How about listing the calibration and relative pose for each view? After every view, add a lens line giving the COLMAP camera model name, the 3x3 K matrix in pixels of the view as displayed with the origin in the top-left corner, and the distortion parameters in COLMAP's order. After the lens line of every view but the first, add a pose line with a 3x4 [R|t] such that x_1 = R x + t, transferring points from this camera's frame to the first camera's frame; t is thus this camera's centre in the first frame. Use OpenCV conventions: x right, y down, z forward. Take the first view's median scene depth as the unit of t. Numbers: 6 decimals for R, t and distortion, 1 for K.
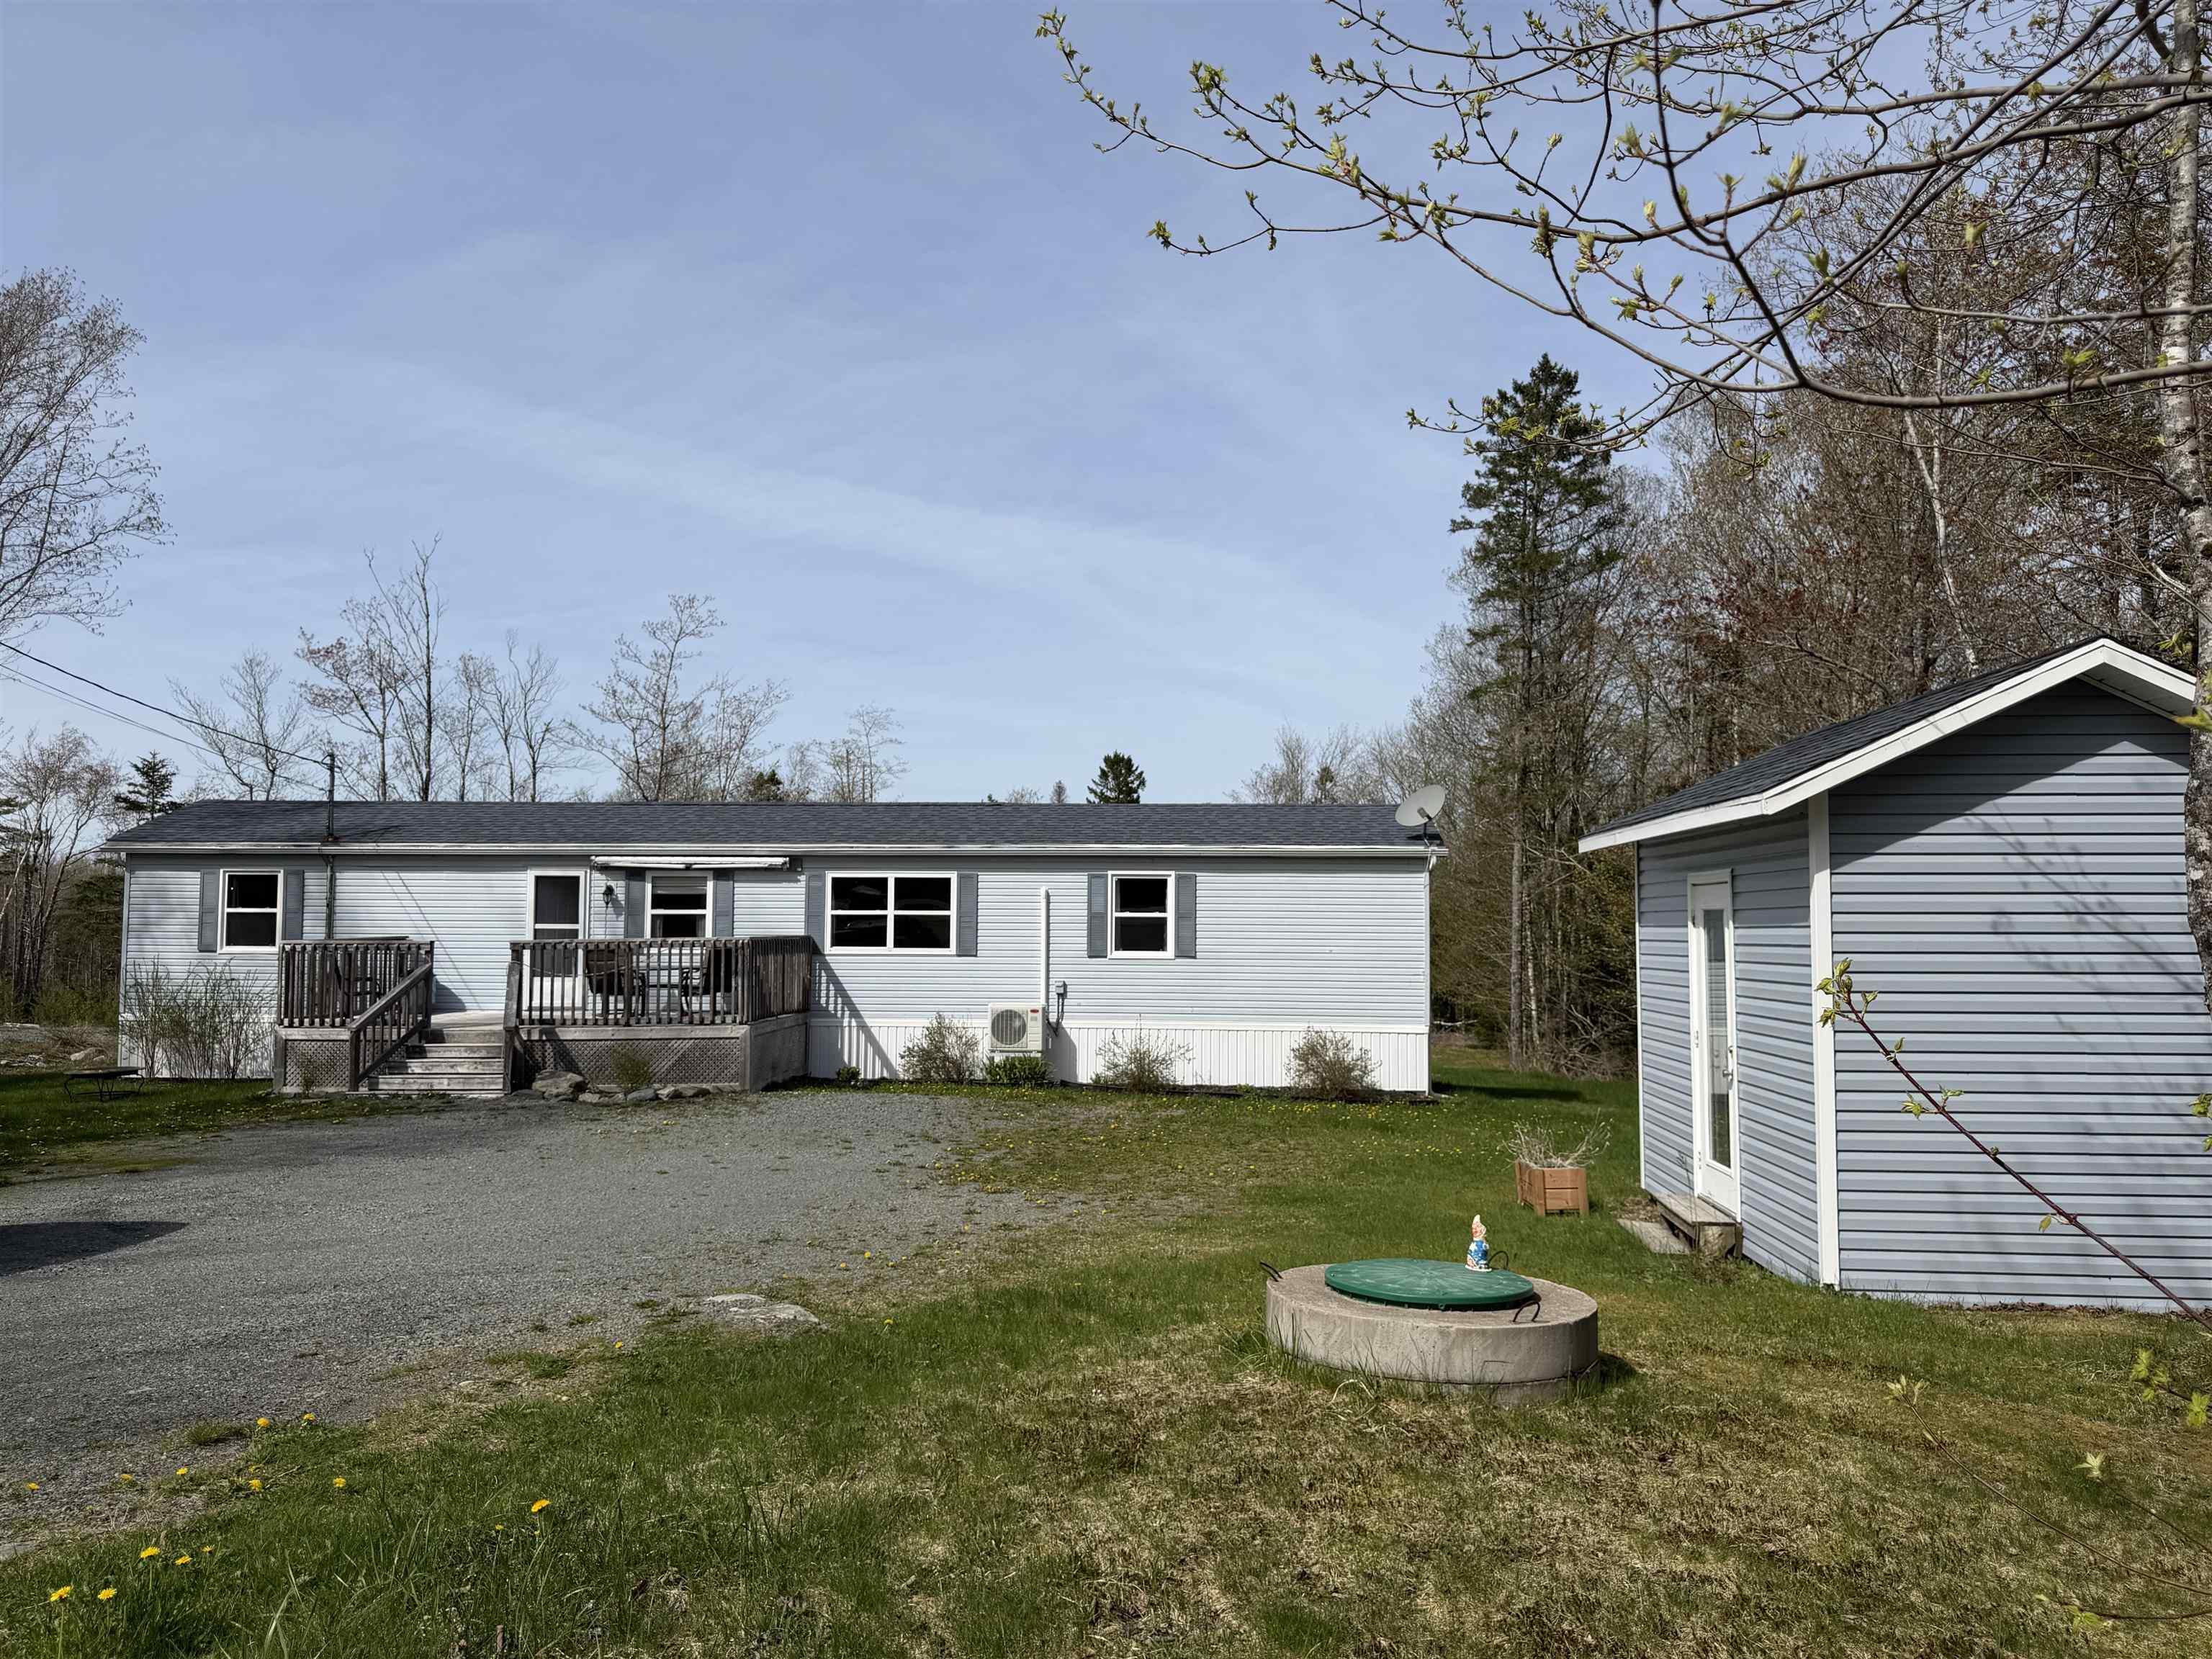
lens RADIAL K [[1537.3, 0, 1121.9], [0, 1537.3, 839.1], [0, 0, 1]] dist [0.035940, -0.064783]
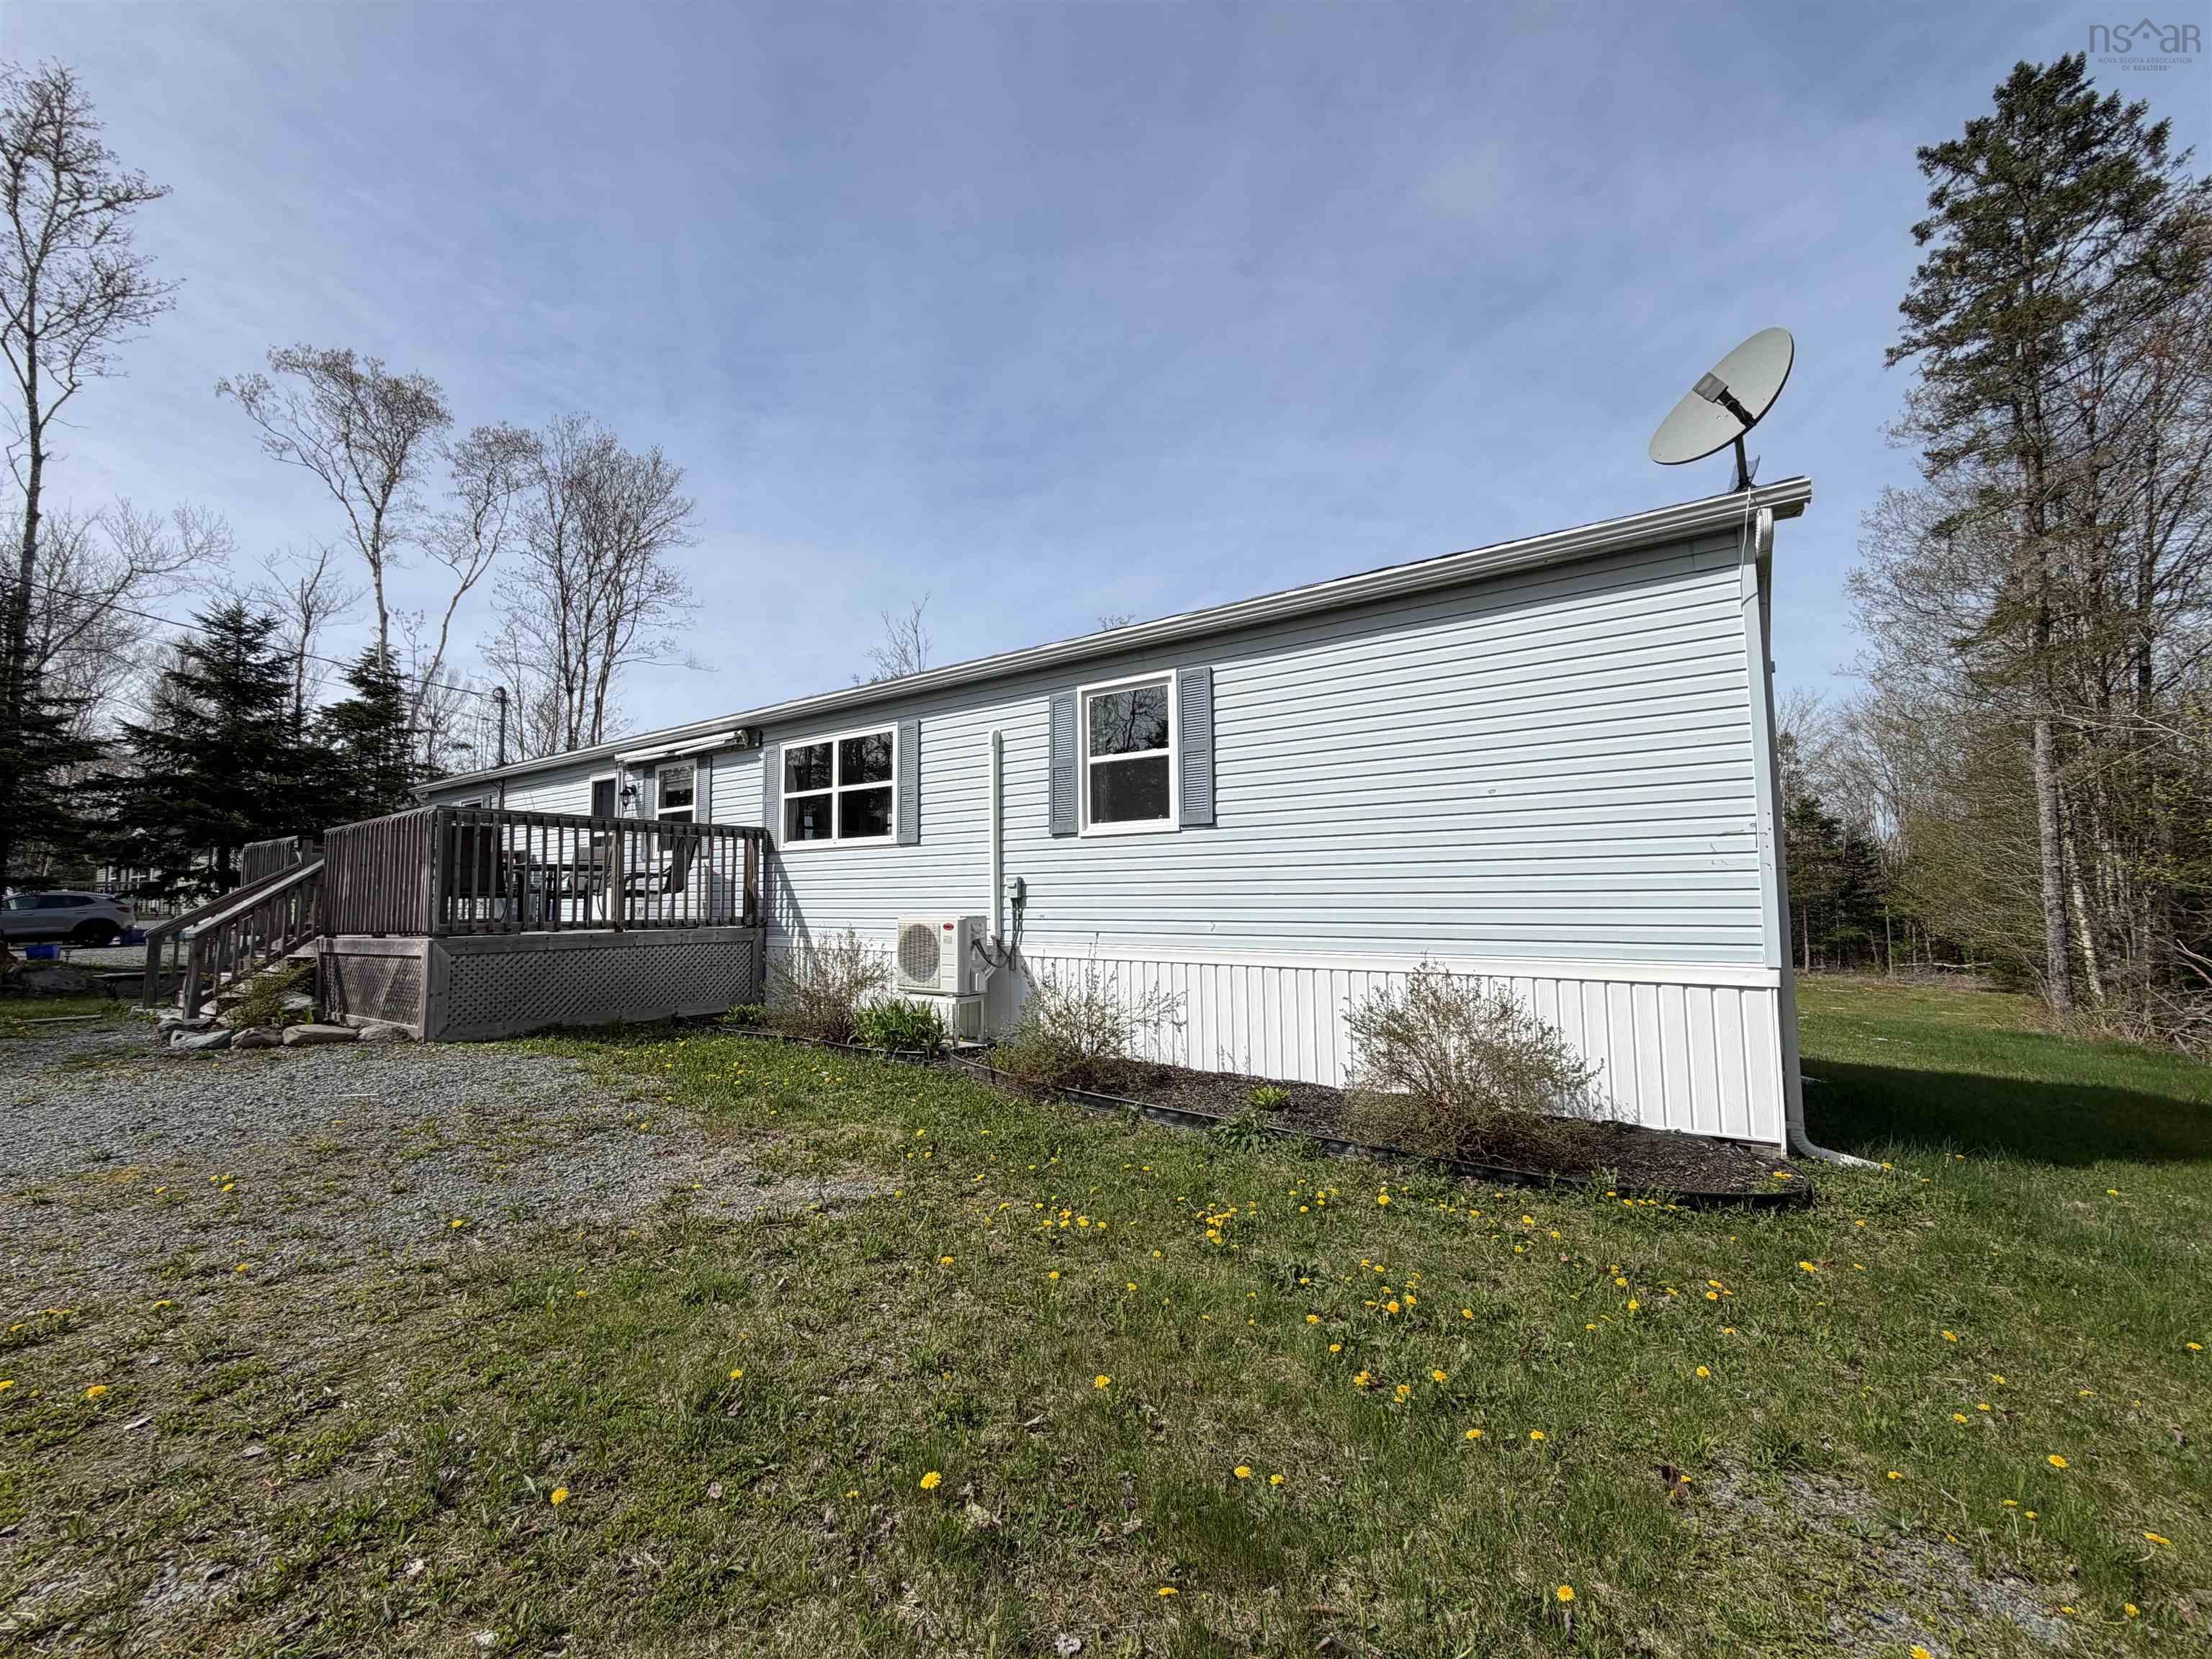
lens RADIAL K [[882.8, 0, 1100.3], [0, 882.8, 827.3], [0, 0, 1]] dist [0.000596, -0.000284]
pose [[0.846286, -0.057934, -0.529569, 0.172878], [0.045329, 0.998295, -0.036773, 0.086207], [0.530797, 0.007116, 0.847469, 0.719363]]
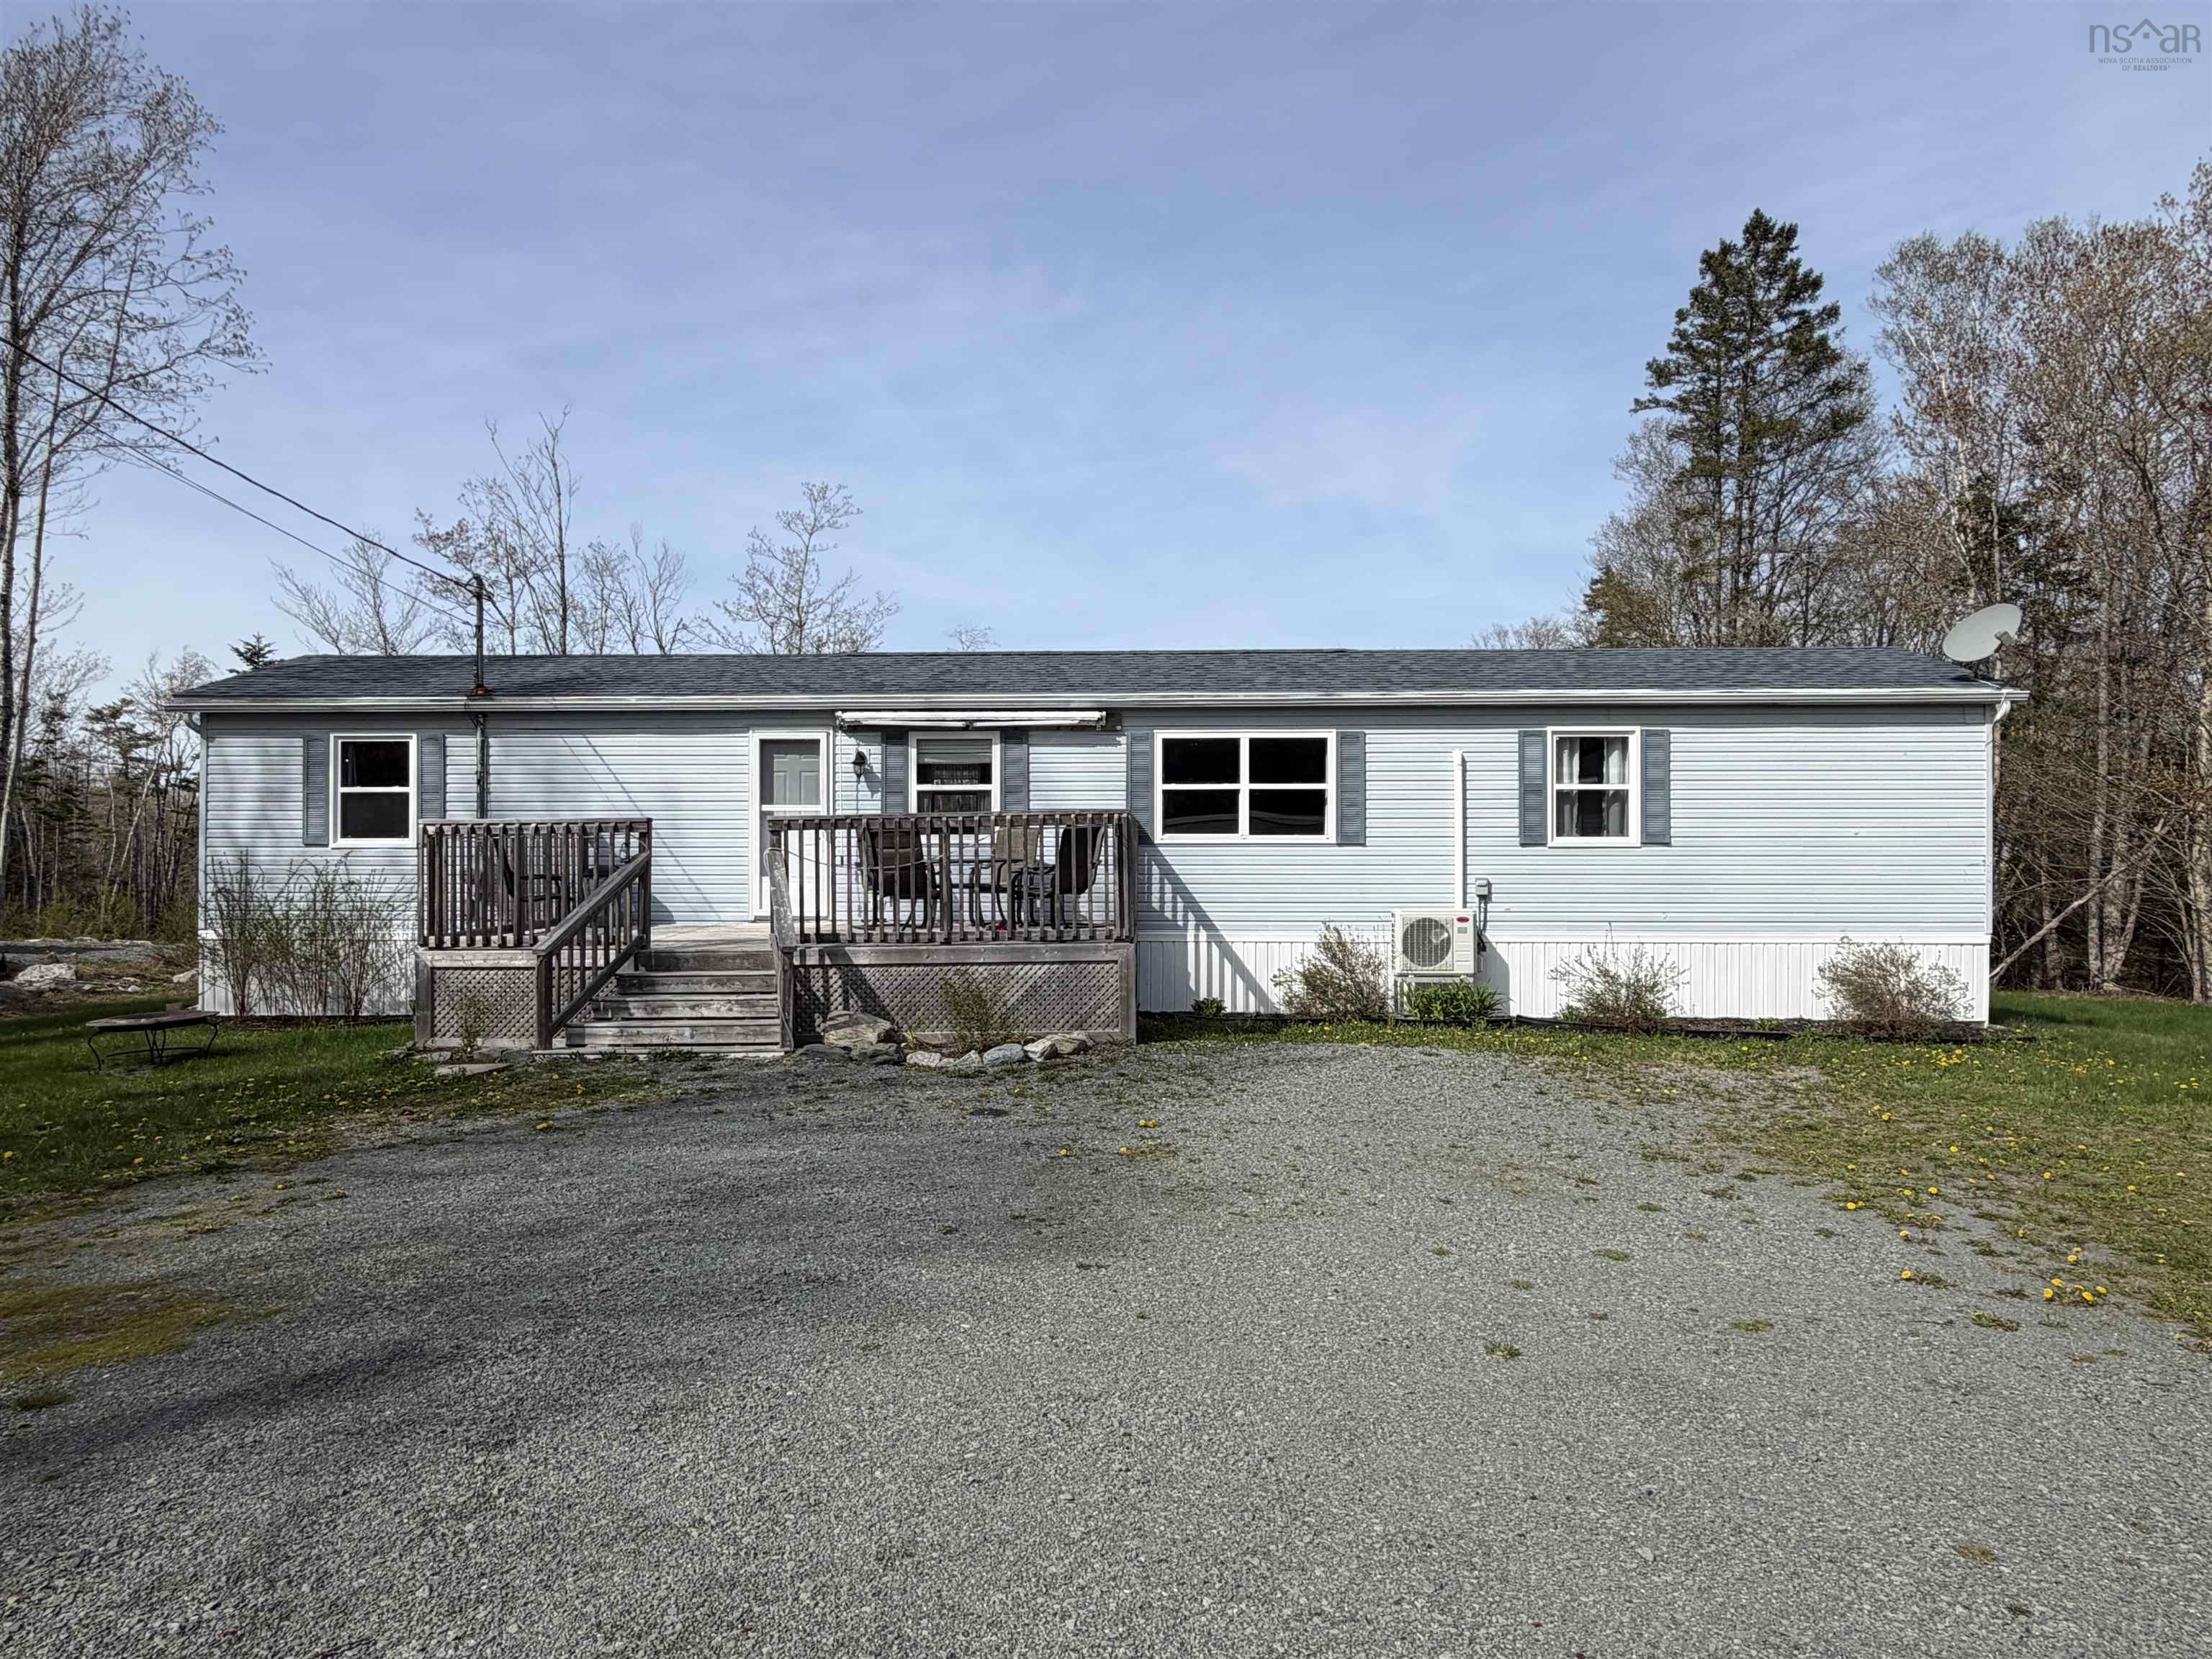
lens RADIAL K [[1284.3, 0, 1106.0], [0, 1284.3, 829.5], [0, 0, 1]] dist [0.001843, -0.001359]
pose [[0.999967, -0.006585, 0.004708, -0.220371], [0.006391, 0.999176, 0.040087, 0.043673], [-0.004968, -0.040056, 0.999185, 0.390053]]
